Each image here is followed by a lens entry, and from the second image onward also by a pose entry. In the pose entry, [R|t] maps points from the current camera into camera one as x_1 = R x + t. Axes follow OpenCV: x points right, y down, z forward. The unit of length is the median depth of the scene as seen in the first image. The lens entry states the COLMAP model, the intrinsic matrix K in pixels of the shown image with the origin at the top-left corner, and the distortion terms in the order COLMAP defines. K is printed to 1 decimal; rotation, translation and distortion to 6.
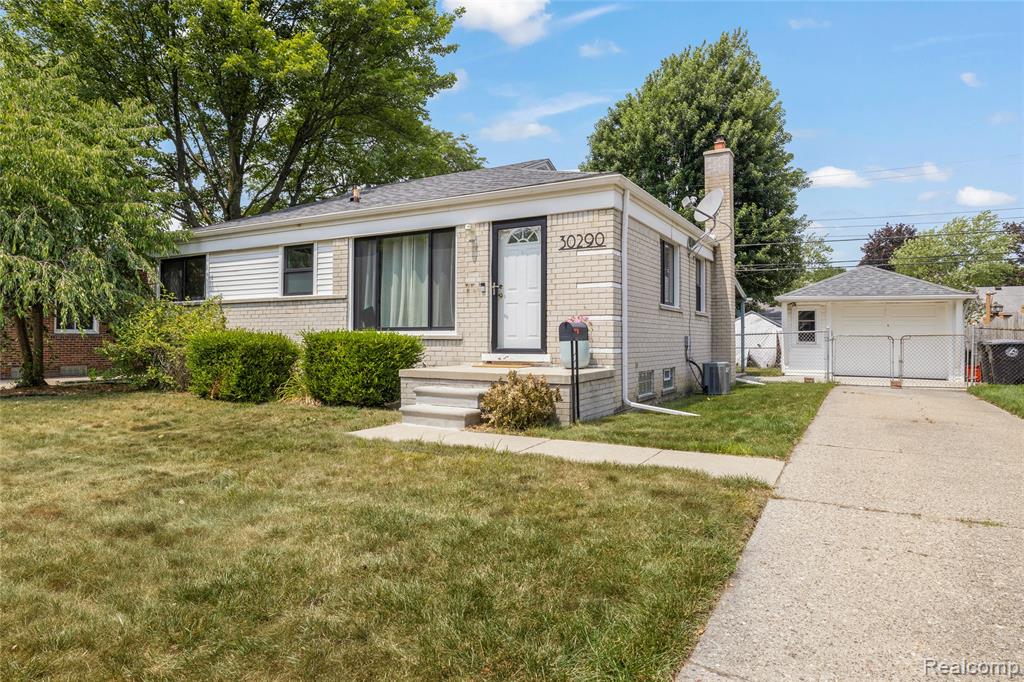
lens RADIAL K [[593.2, 0, 512.0], [0, 593.2, 341.0], [0, 0, 1]] dist [-0.000525, 0.000087]
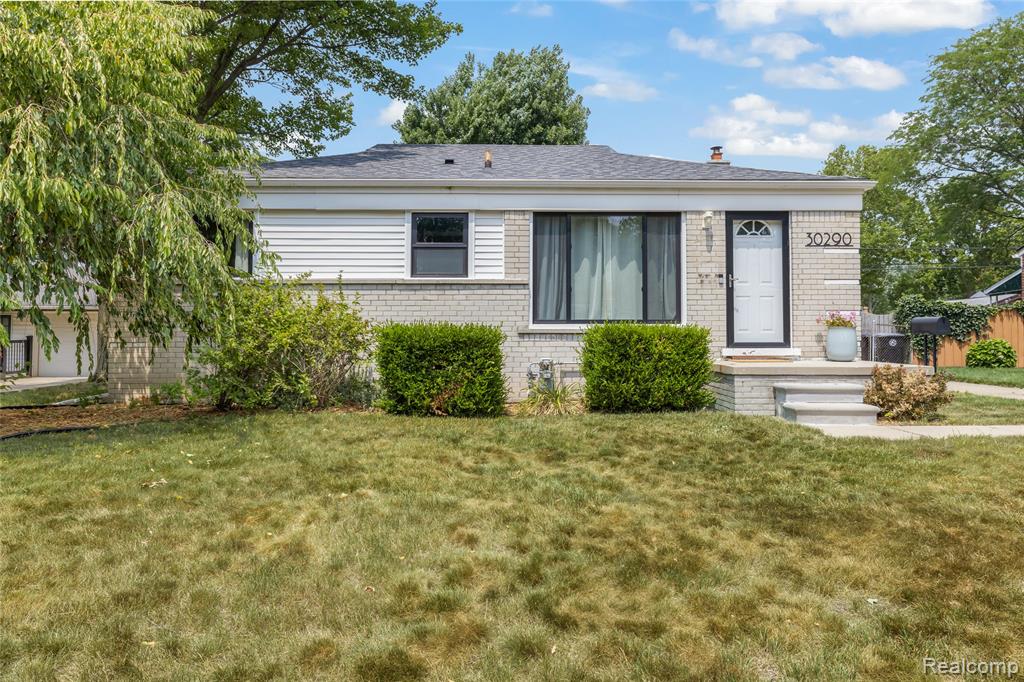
lens RADIAL K [[618.6, 0, 512.2], [0, 618.6, 317.4], [0, 0, 1]] dist [0.002585, 0.000647]
pose [[0.865695, 0.011531, 0.500440, -0.821424], [0.003428, 0.999575, -0.028962, -0.000587], [-0.500561, 0.026788, 0.865287, 0.301615]]
